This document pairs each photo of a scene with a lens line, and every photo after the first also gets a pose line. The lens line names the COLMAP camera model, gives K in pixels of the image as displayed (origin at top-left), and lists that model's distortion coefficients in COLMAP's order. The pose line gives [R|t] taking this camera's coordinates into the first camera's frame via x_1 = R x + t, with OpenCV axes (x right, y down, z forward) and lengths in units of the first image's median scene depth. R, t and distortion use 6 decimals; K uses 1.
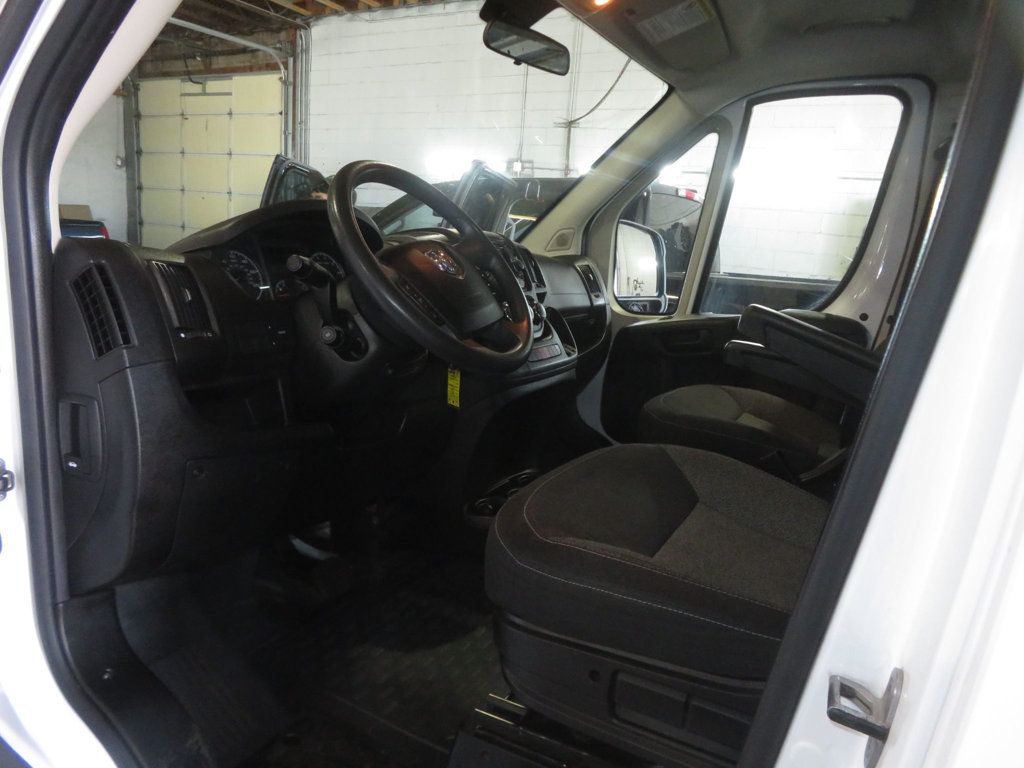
lens RADIAL K [[741.4, 0, 524.6], [0, 741.4, 380.8], [0, 0, 1]] dist [-0.001066, 0.002124]
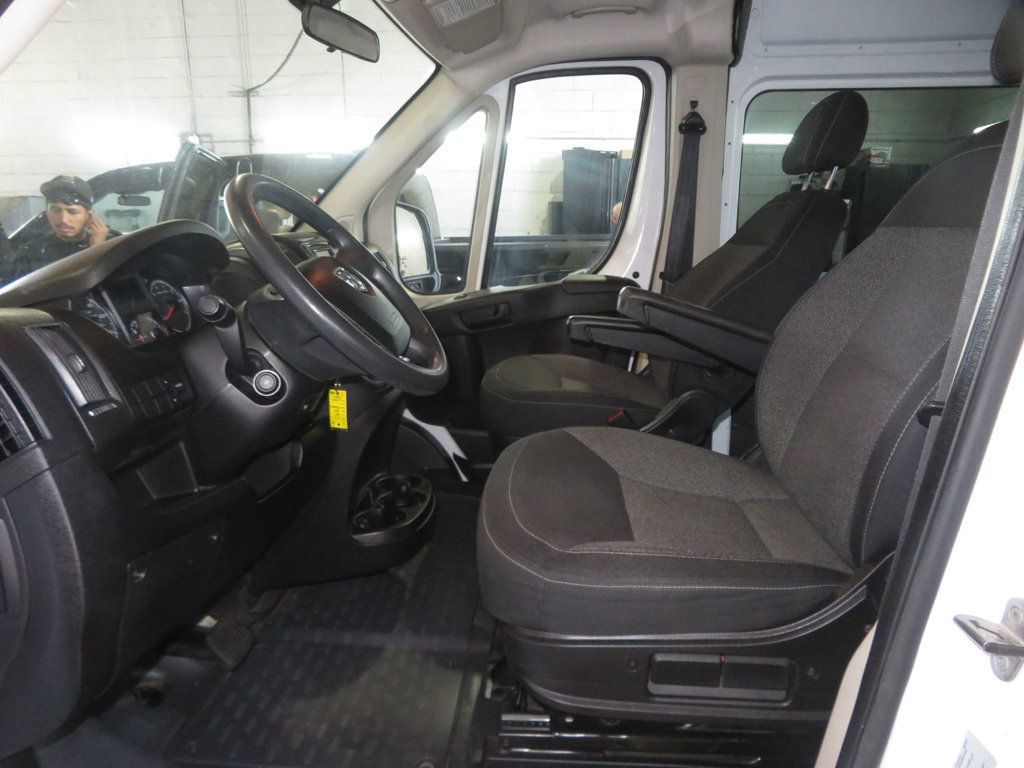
lens RADIAL K [[741.4, 0, 512.2], [0, 741.4, 379.2], [0, 0, 1]] dist [-0.001066, 0.002124]
pose [[0.914634, -0.163755, 0.369633, -0.160163], [0.147138, 0.986424, 0.072922, -0.042924], [-0.376556, -0.012310, 0.926312, 0.038847]]
